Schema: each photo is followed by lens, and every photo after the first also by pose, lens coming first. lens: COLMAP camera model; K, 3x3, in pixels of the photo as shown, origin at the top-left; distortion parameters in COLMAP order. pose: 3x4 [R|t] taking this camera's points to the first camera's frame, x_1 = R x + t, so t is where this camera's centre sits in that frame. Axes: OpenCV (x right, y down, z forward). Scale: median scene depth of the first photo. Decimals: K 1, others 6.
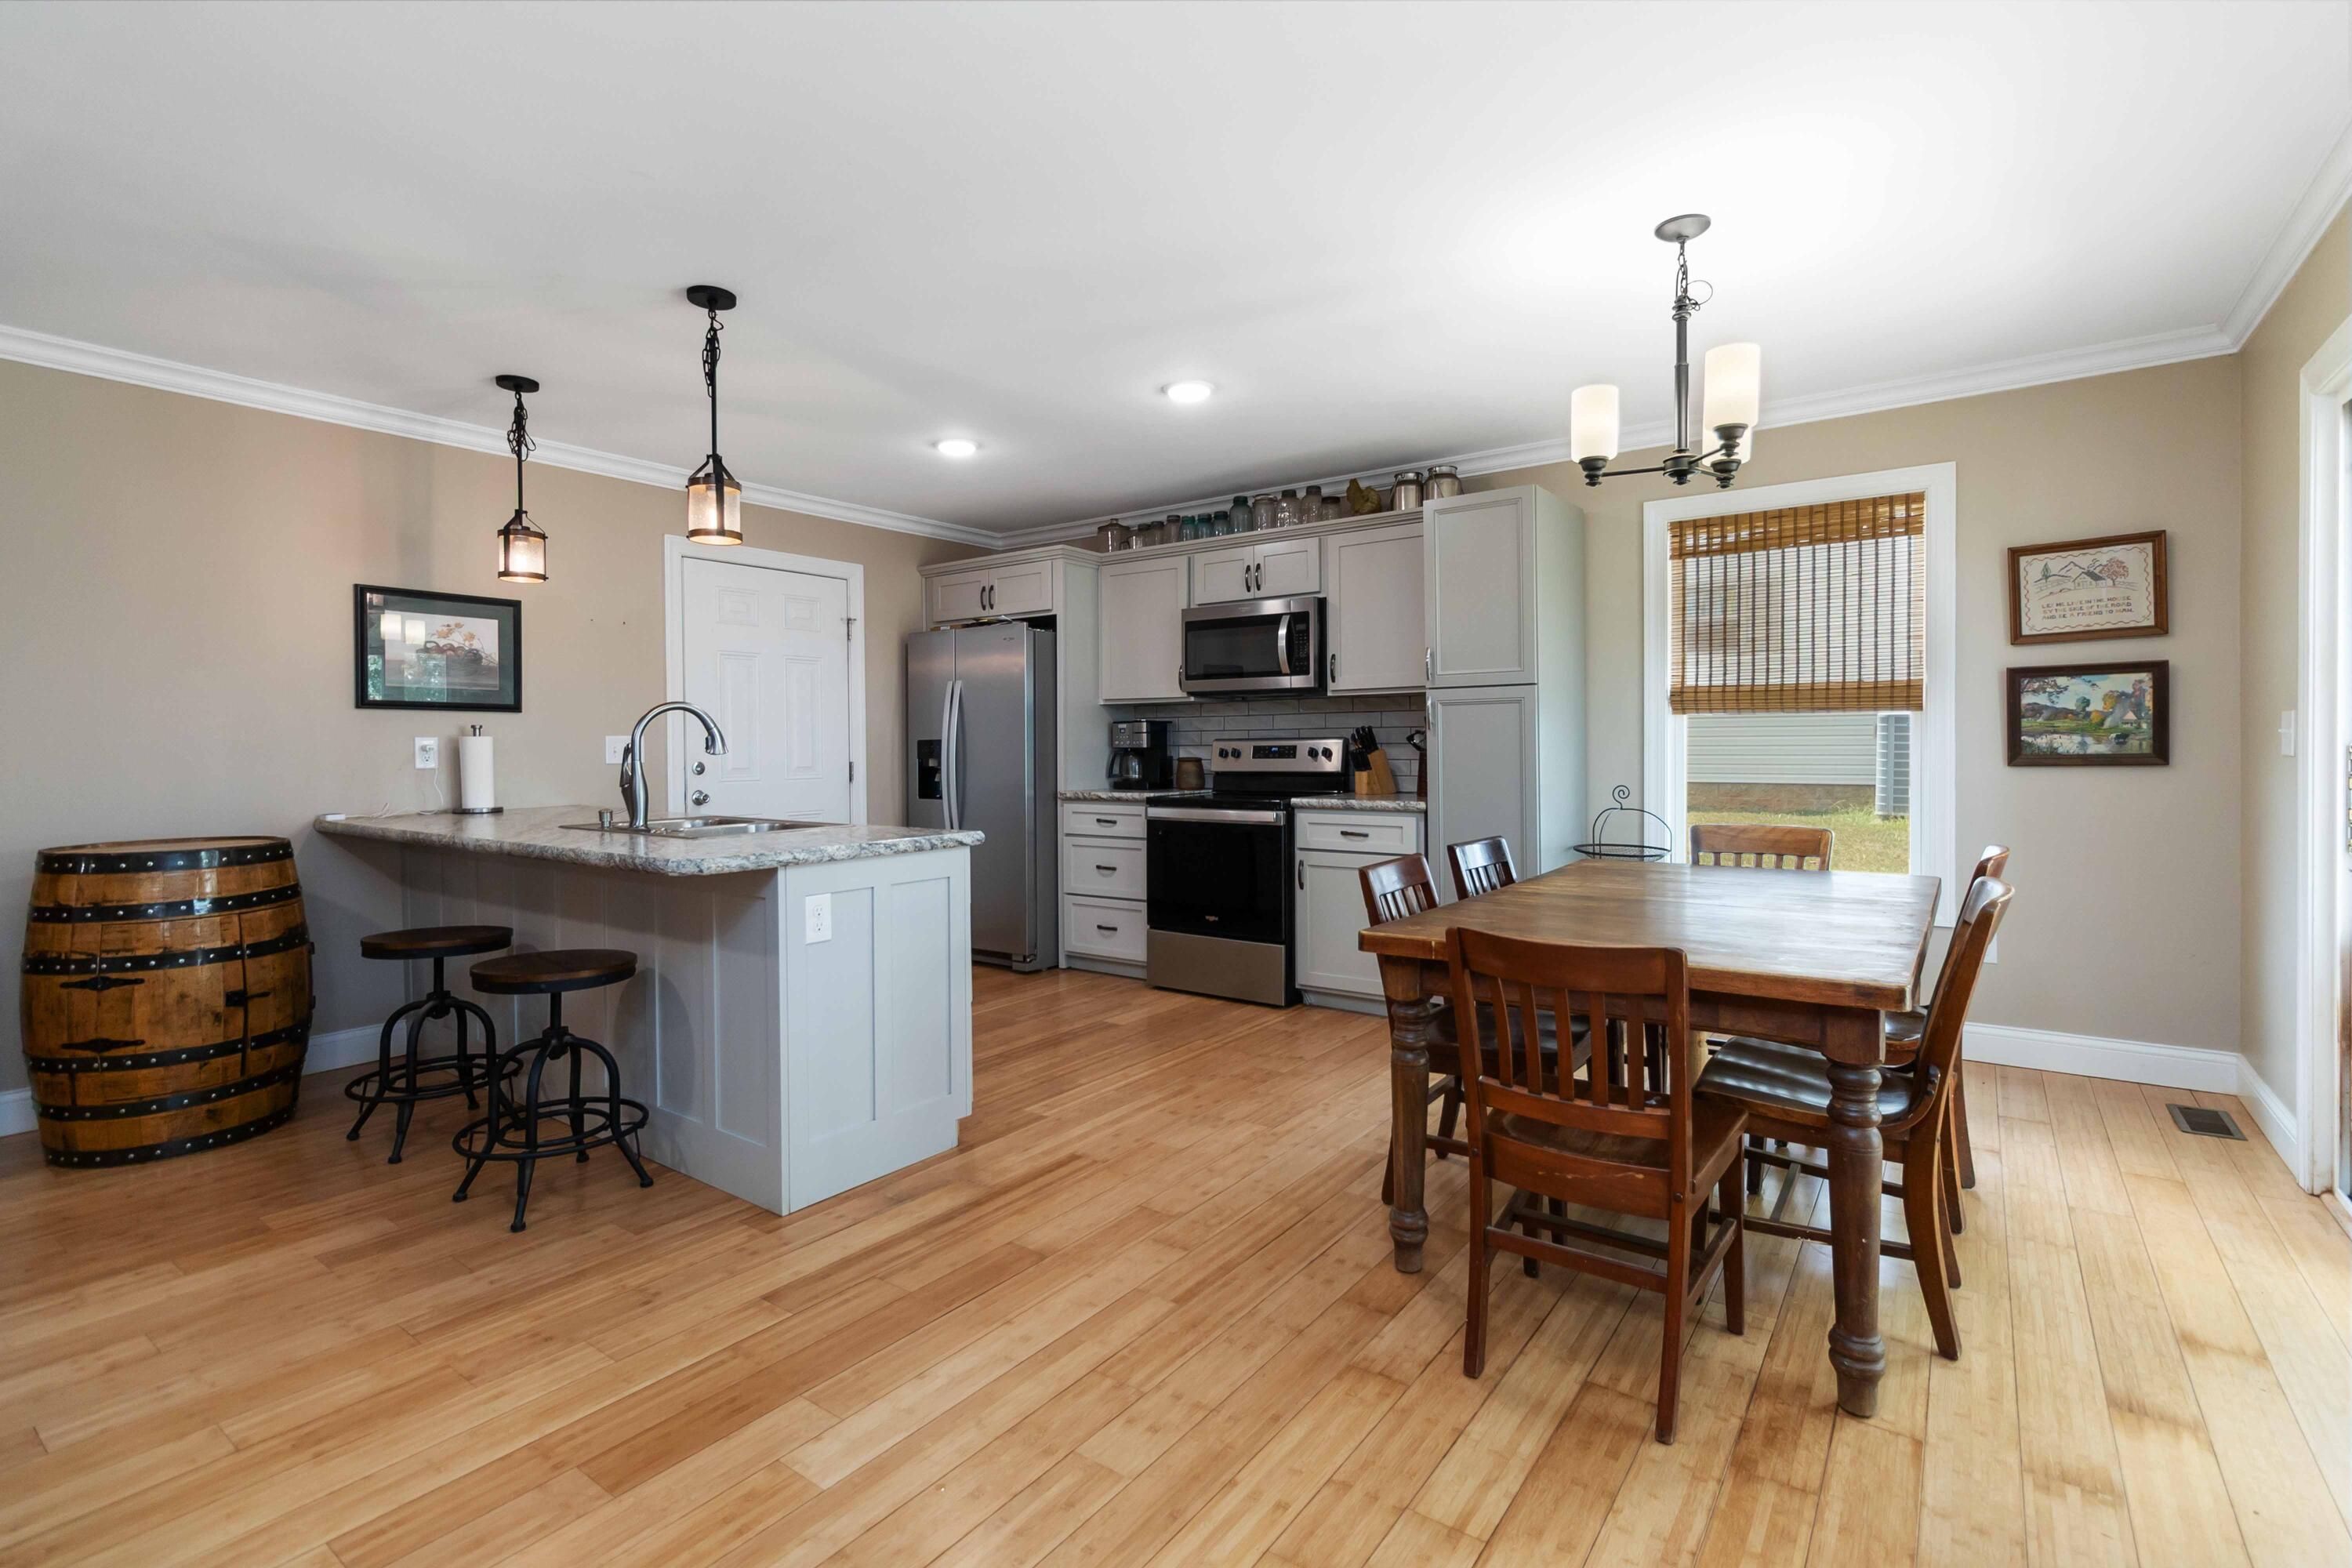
lens RADIAL K [[1080.9, 0, 1207.0], [0, 1080.9, 762.3], [0, 0, 1]] dist [-0.001002, 0.002077]
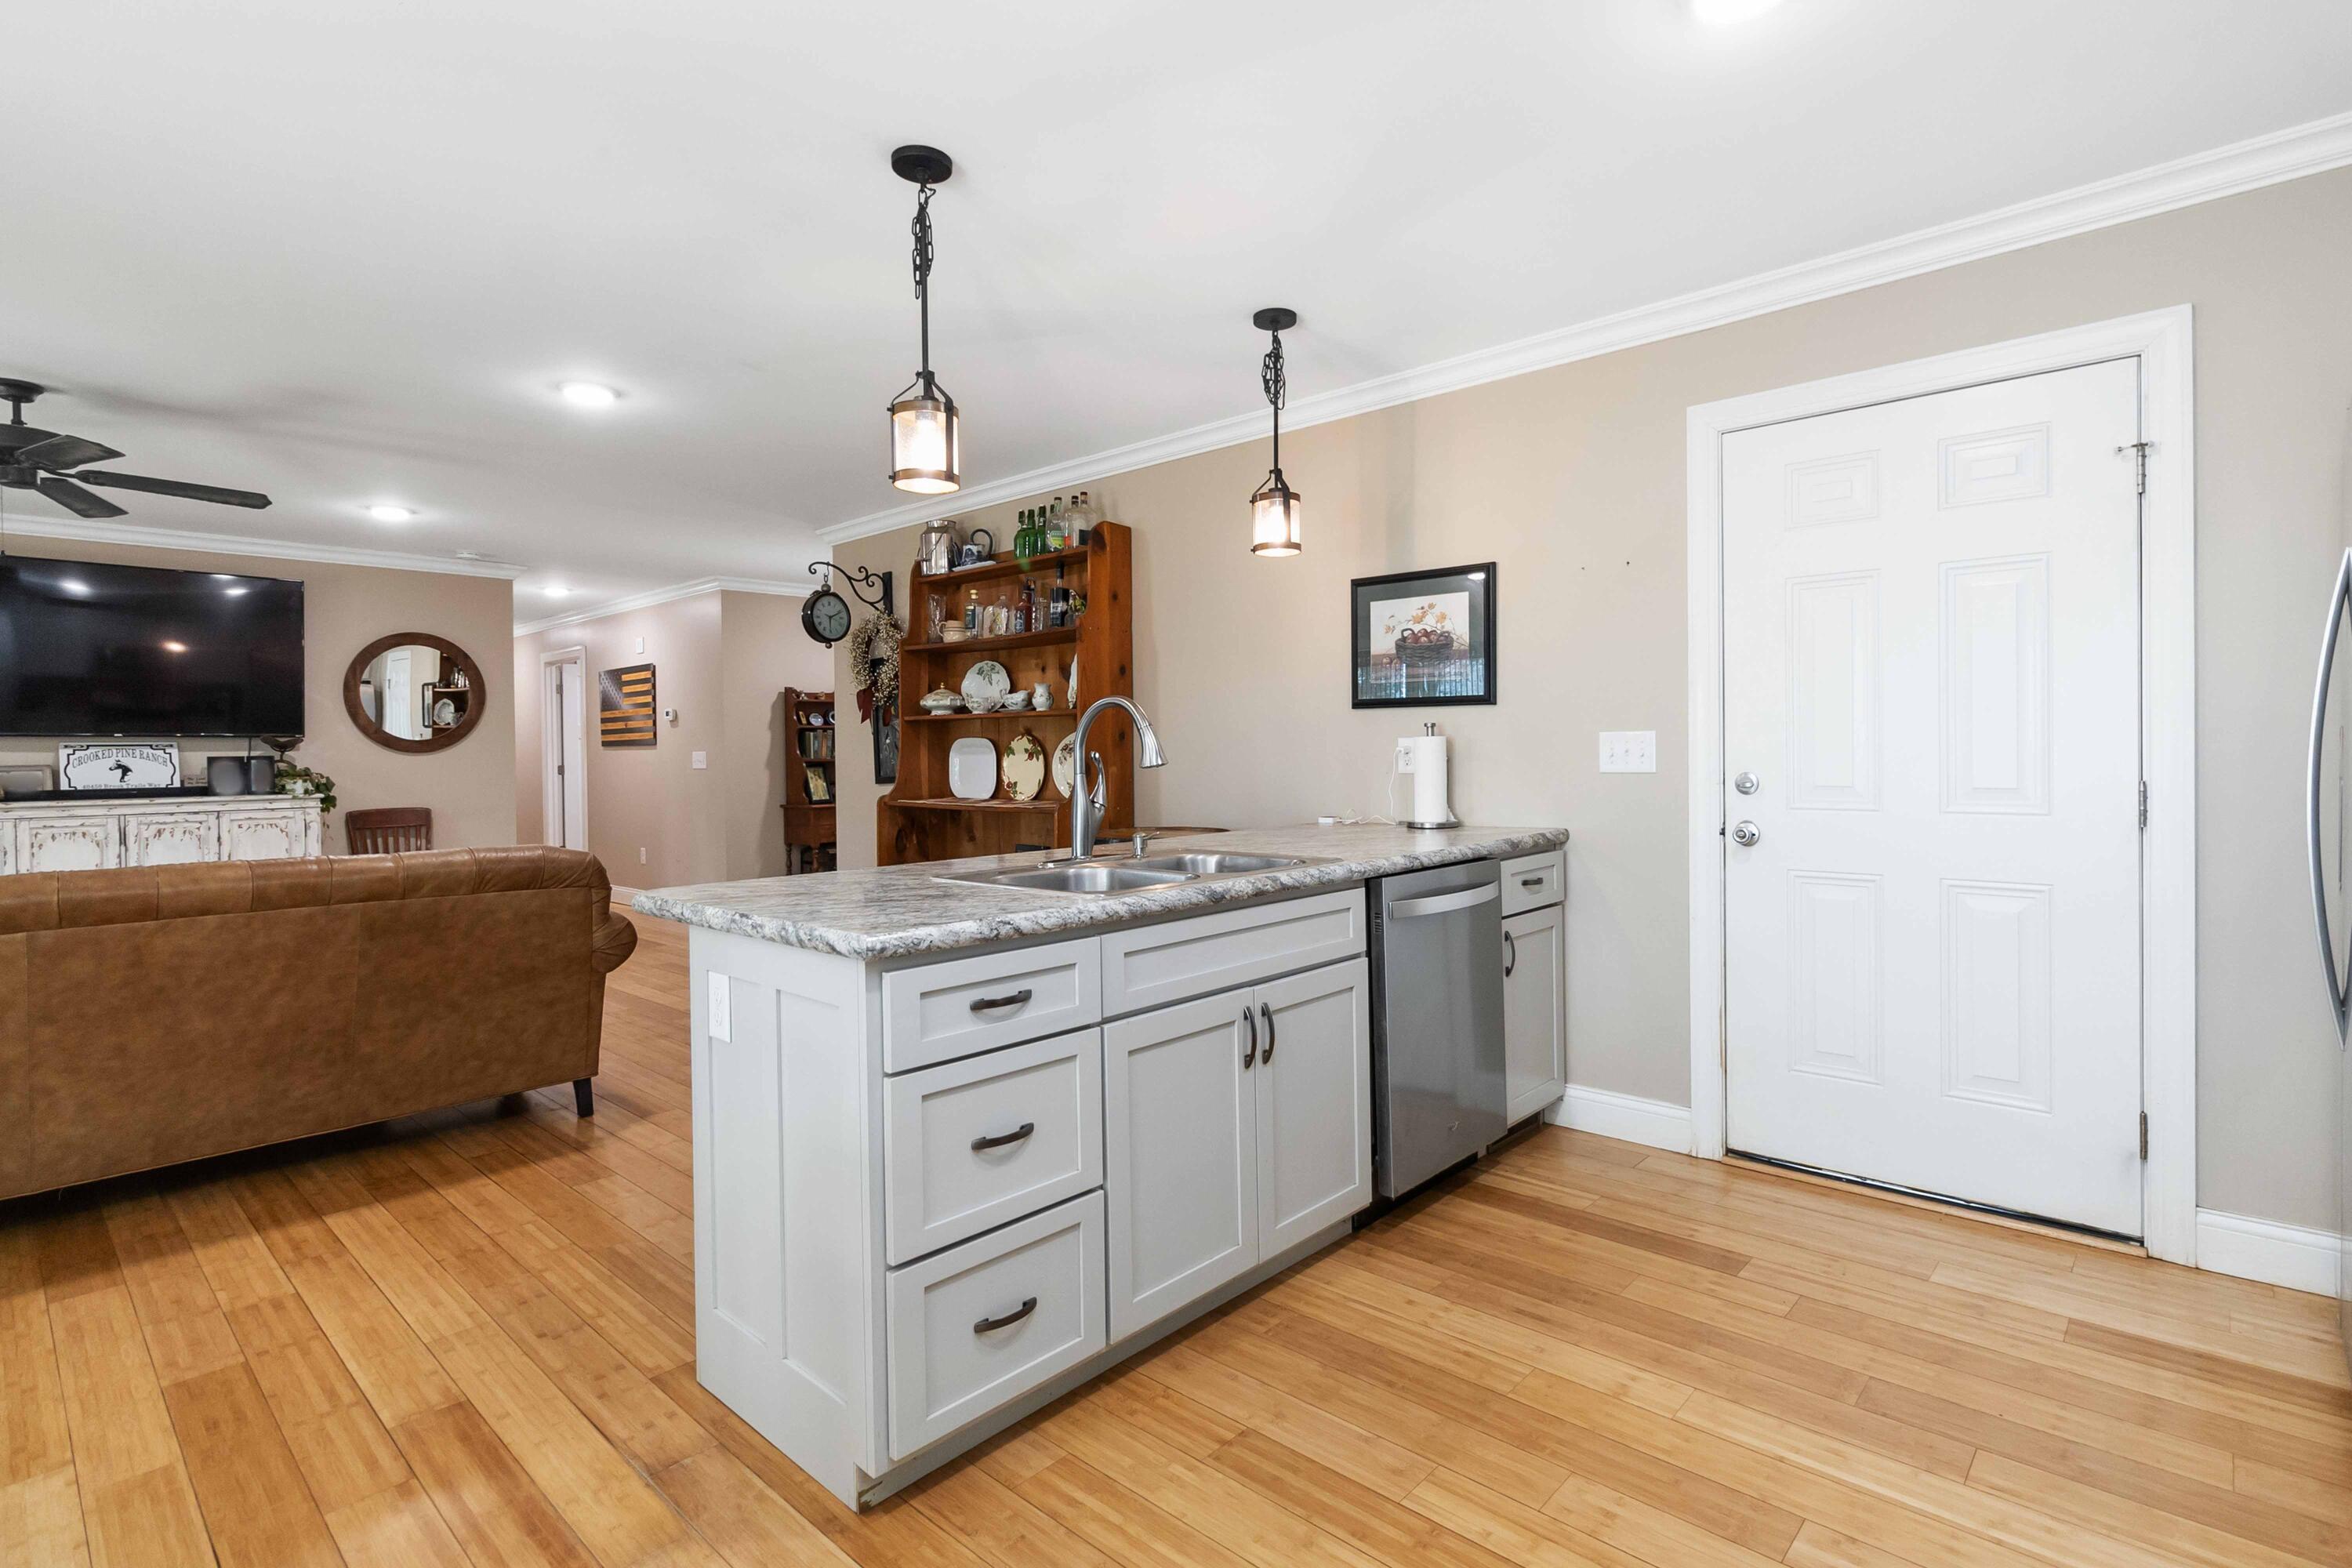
lens RADIAL K [[1147.3, 0, 1178.1], [0, 1147.3, 753.7], [0, 0, 1]] dist [-0.001882, 0.001395]
pose [[-0.133253, 0.012035, -0.991009, 0.230433], [-0.002257, 0.999920, 0.012447, -0.021464], [0.991079, 0.003895, -0.133215, 0.927243]]
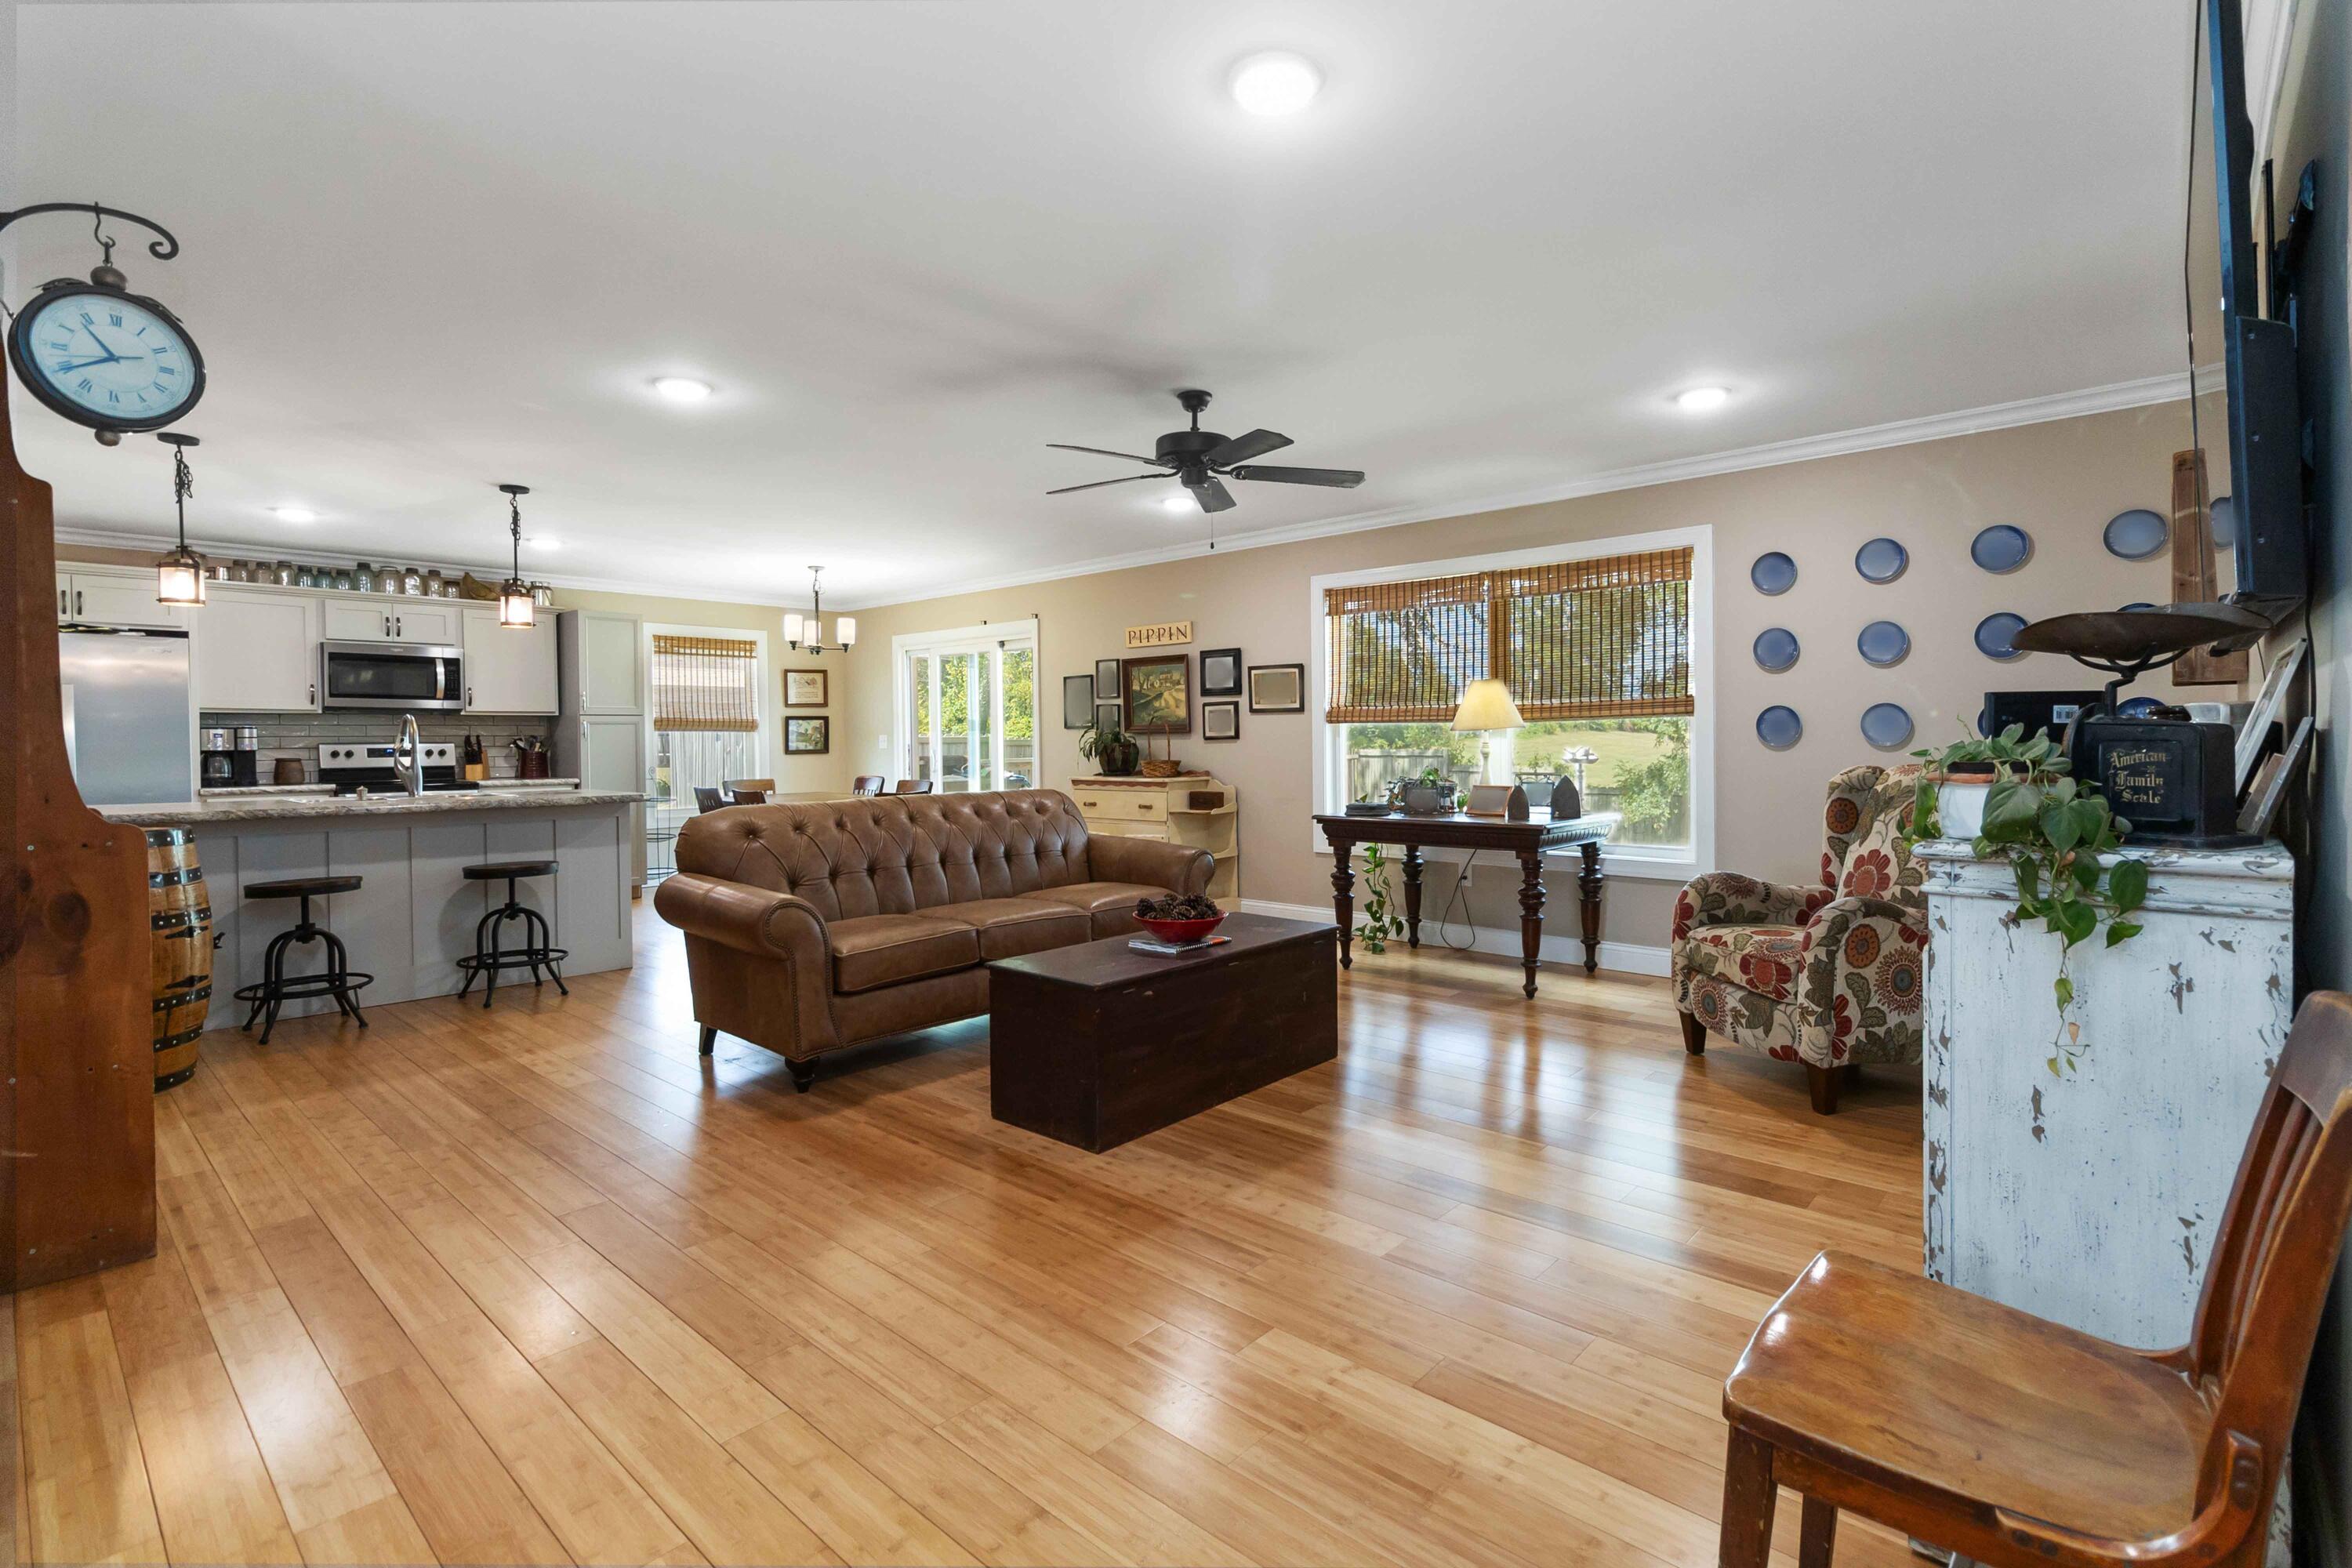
lens RADIAL K [[1080.9, 0, 1201.4], [0, 1080.9, 761.4], [0, 0, 1]] dist [-0.001002, 0.002077]
pose [[0.099047, -0.012214, 0.995008, -1.524135], [0.024834, 0.999644, 0.009799, 0.017473], [-0.994773, 0.023739, 0.099315, -0.206650]]
